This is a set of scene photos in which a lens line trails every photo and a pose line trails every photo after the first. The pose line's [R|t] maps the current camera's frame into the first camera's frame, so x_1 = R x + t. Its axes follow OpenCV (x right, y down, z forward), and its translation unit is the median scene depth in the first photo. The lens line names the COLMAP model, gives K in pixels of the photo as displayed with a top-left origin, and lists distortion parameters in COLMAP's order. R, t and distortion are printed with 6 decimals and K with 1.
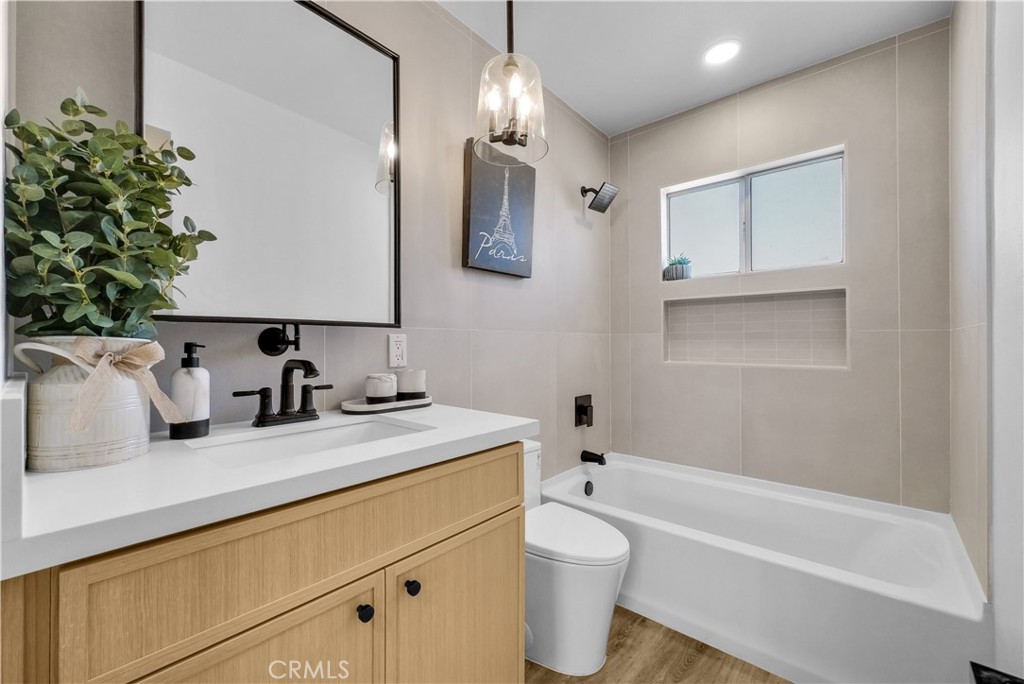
lens RADIAL K [[419.5, 0, 509.7], [0, 419.5, 342.8], [0, 0, 1]] dist [-0.012122, -0.000124]
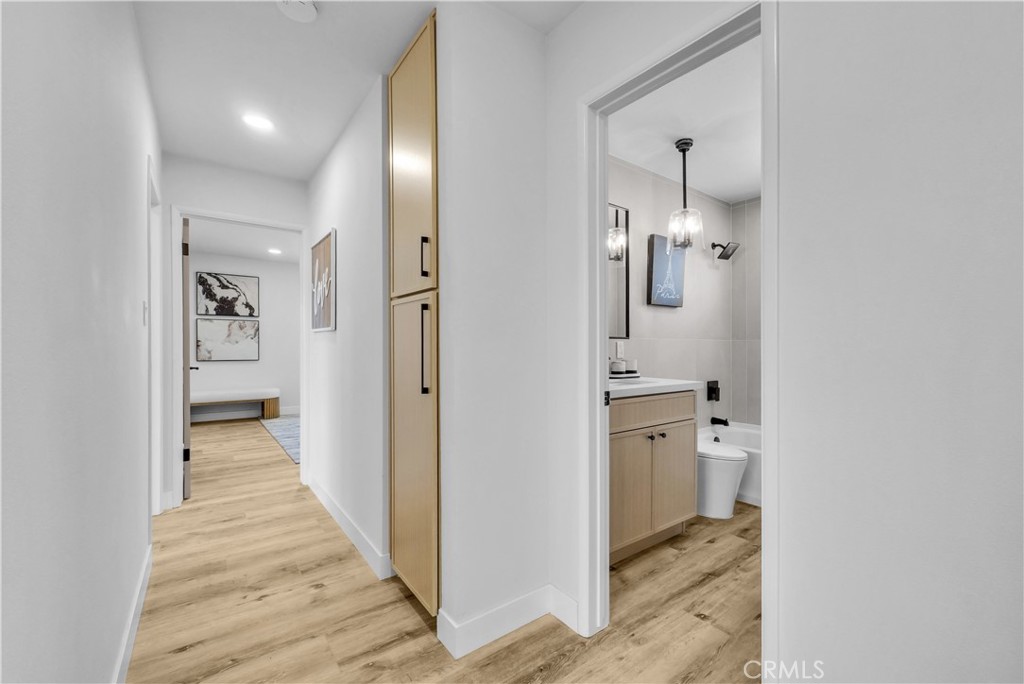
lens RADIAL K [[419.5, 0, 517.5], [0, 419.5, 344.1], [0, 0, 1]] dist [-0.012122, -0.000124]
pose [[0.976737, 0.004732, -0.214391, -0.254150], [-0.004395, 0.999988, 0.002048, -0.009044], [0.214398, -0.001058, 0.976746, -0.838983]]
